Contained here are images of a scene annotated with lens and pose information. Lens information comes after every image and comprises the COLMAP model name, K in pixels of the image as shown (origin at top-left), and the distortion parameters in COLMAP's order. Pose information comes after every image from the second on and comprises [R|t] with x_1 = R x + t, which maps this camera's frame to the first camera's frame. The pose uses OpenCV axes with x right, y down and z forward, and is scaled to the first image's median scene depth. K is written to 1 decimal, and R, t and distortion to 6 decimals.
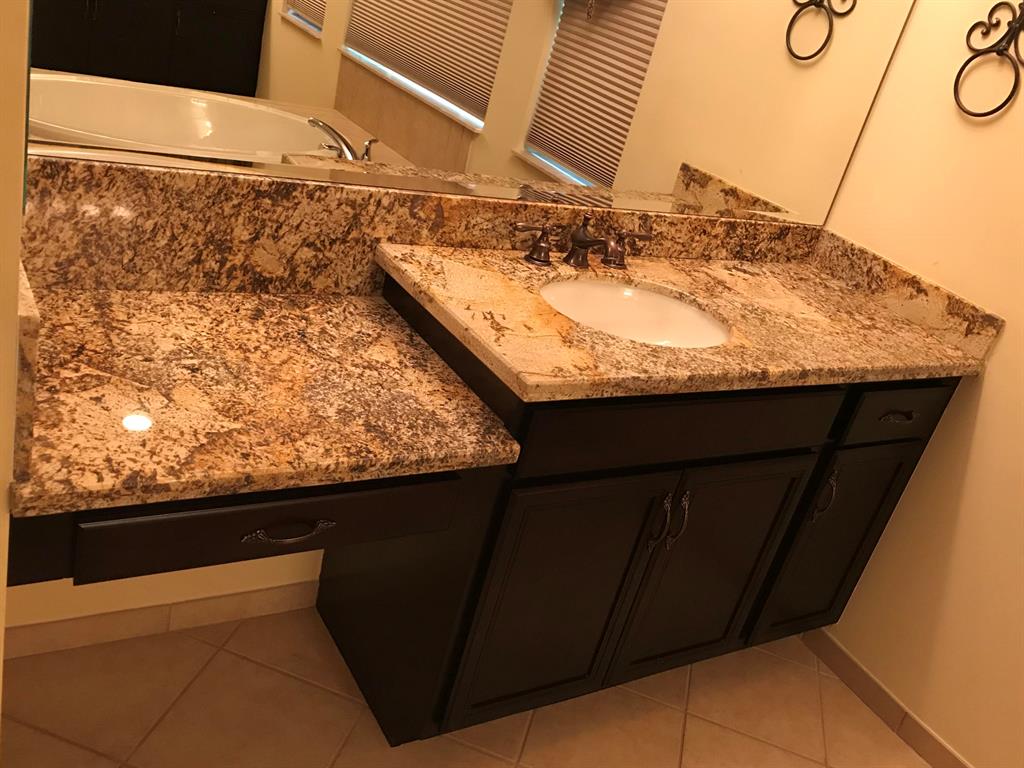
lens RADIAL K [[950.8, 0, 512.3], [0, 950.8, 384.0], [0, 0, 1]] dist [0.012381, 0.000000]
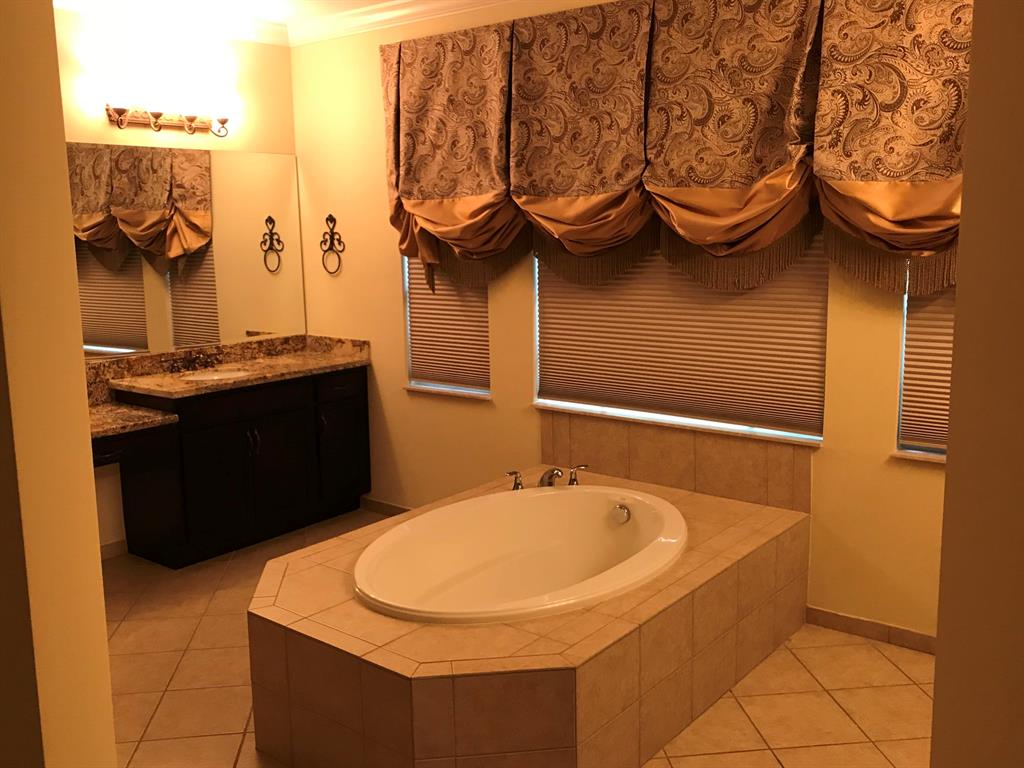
lens RADIAL K [[950.8, 0, 511.7], [0, 950.8, 384.4], [0, 0, 1]] dist [0.012381, 0.000000]
pose [[0.903434, -0.316132, 0.289599, 0.083671], [0.375017, 0.910070, -0.176453, 0.626357], [-0.207773, 0.268018, 0.940743, -1.434431]]
